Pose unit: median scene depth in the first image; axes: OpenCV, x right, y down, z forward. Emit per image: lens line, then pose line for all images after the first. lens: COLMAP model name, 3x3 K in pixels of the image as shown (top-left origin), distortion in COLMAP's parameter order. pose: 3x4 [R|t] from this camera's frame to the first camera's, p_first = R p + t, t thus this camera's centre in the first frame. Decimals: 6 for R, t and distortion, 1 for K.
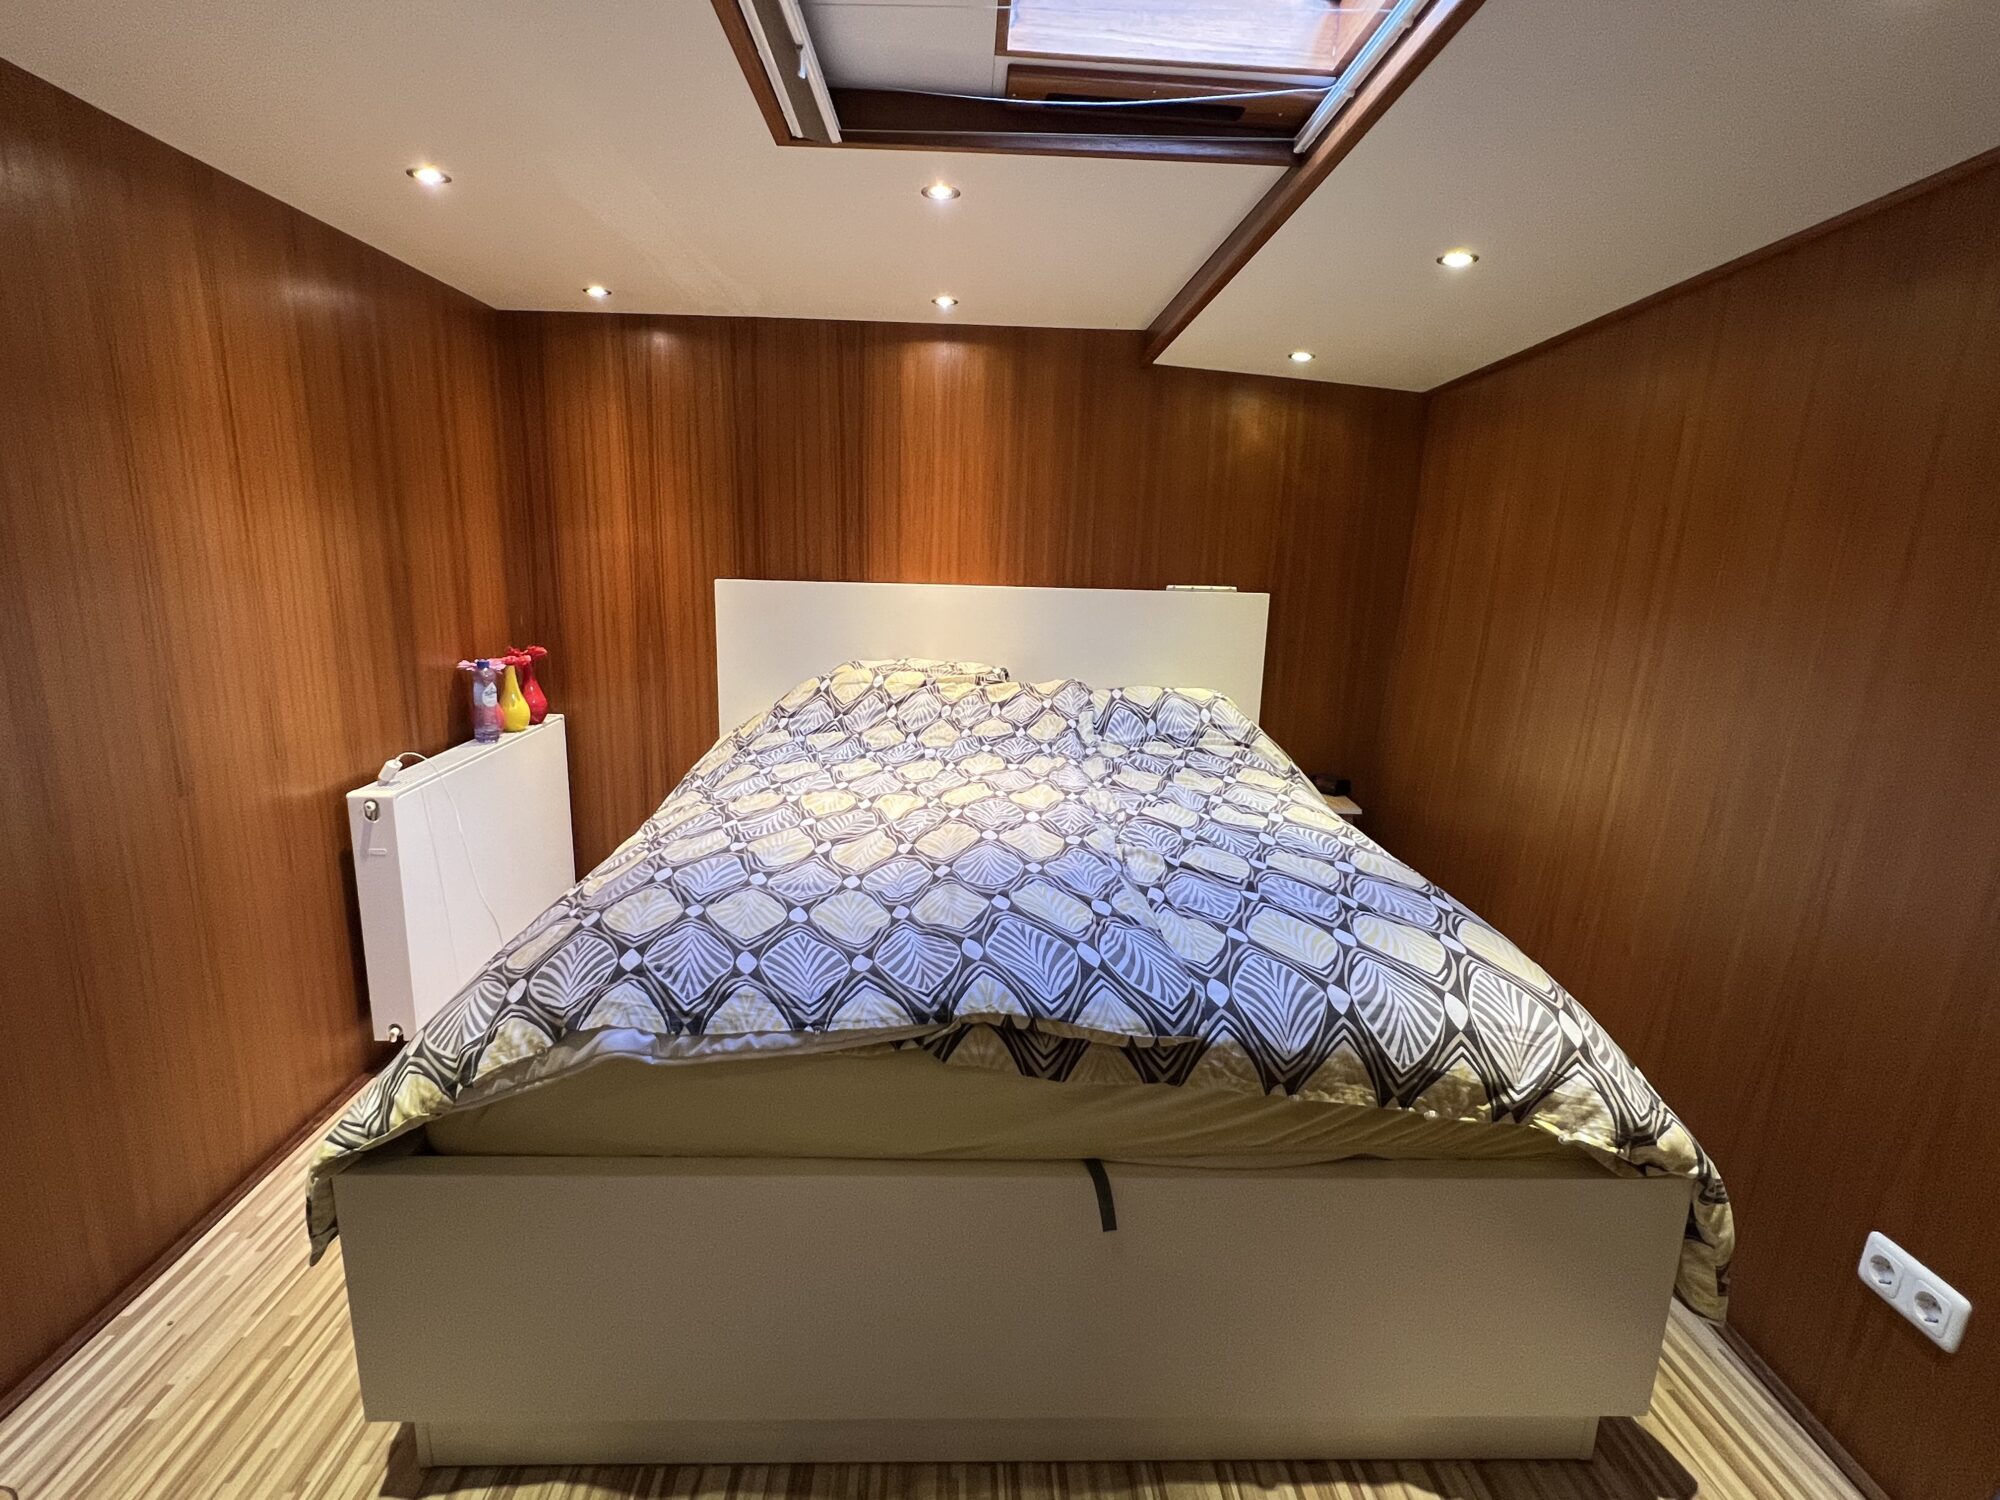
lens RADIAL K [[1005.7, 0, 986.0], [0, 1005.7, 755.0], [0, 0, 1]] dist [-0.011933, -0.000168]
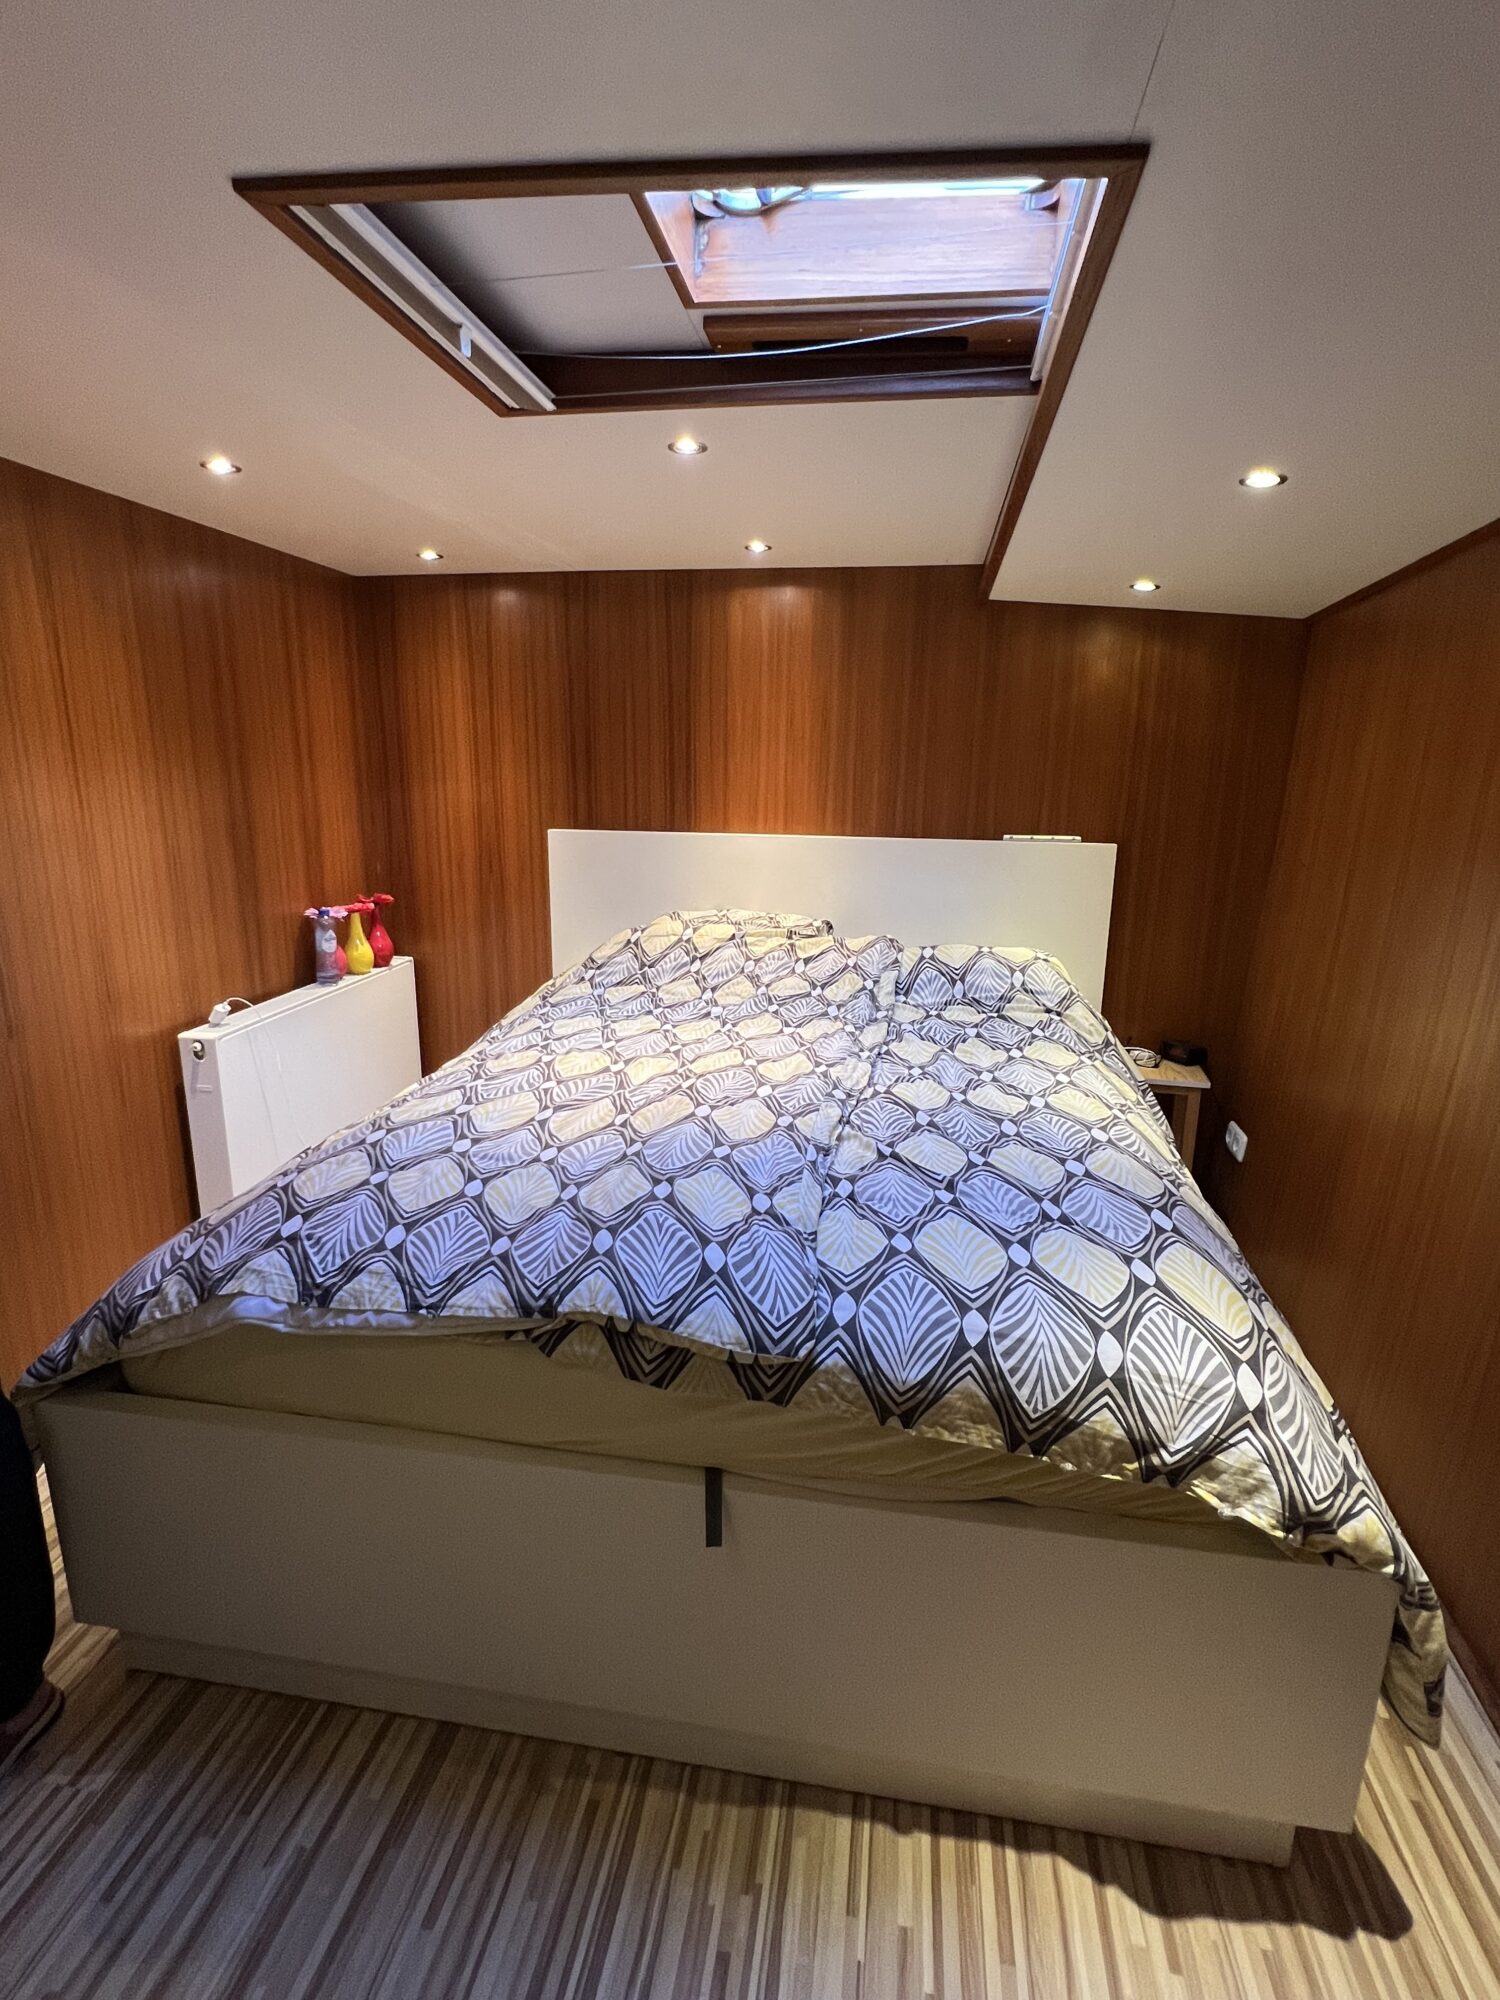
lens RADIAL K [[1005.7, 0, 748.5], [0, 1005.7, 999.2], [0, 0, 1]] dist [-0.011933, -0.000168]
pose [[0.981422, 0.030914, -0.189356, 0.246883], [-0.027299, 0.999392, 0.021671, -0.055398], [0.189911, -0.016099, 0.981669, 0.054123]]
